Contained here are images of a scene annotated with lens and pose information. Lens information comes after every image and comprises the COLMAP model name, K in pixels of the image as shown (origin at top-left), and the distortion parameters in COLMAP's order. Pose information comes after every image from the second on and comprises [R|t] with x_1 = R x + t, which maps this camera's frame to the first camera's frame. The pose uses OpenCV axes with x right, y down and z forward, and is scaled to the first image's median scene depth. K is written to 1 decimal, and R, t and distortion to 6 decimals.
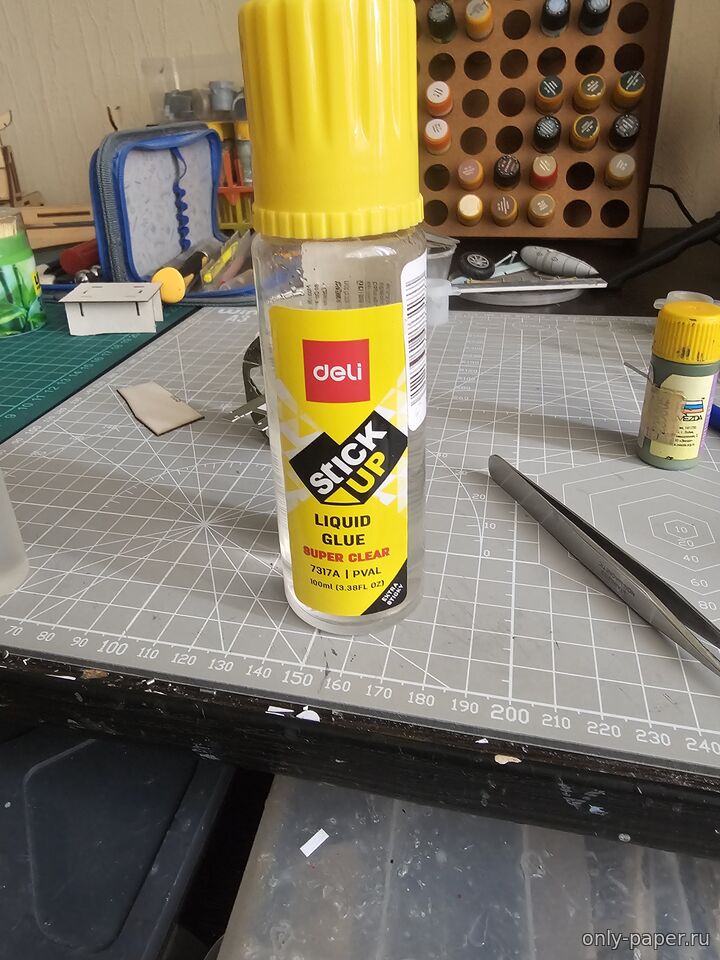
lens RADIAL K [[670.7, 0, 357.4], [0, 670.7, 447.2], [0, 0, 1]] dist [0.005254, 0.001401]
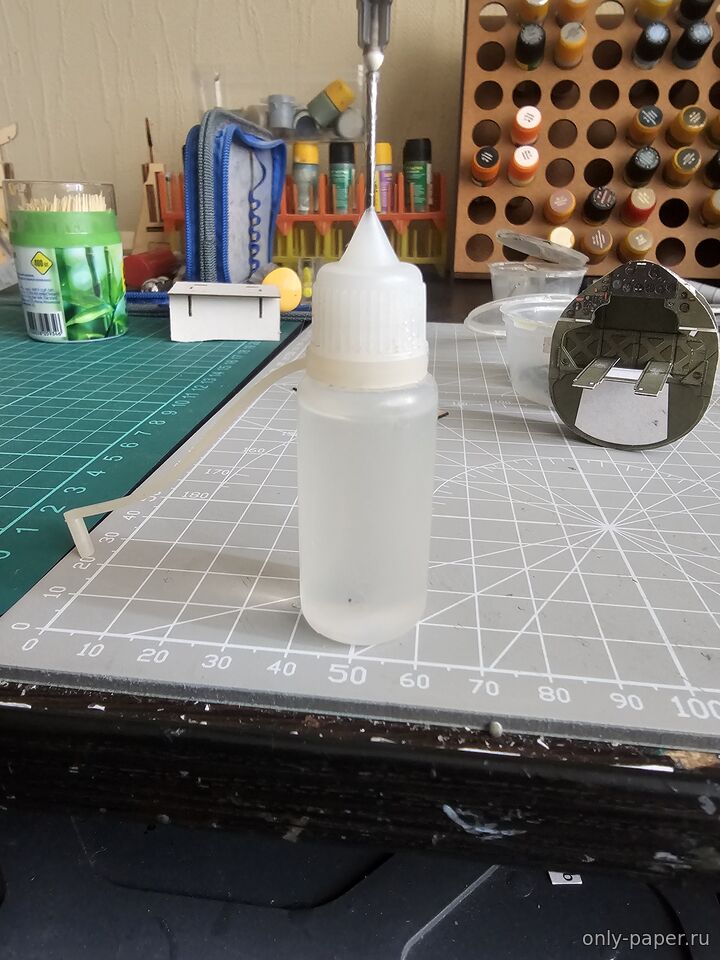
lens RADIAL K [[678.1, 0, 360.0], [0, 678.1, 480.0], [0, 0, 1]] dist [0.001067, 0.002680]
pose [[0.992275, -0.000882, 0.124058, -0.234530], [0.012513, 0.995587, -0.093005, 0.054174], [-0.123428, 0.093839, 0.987907, 0.158496]]
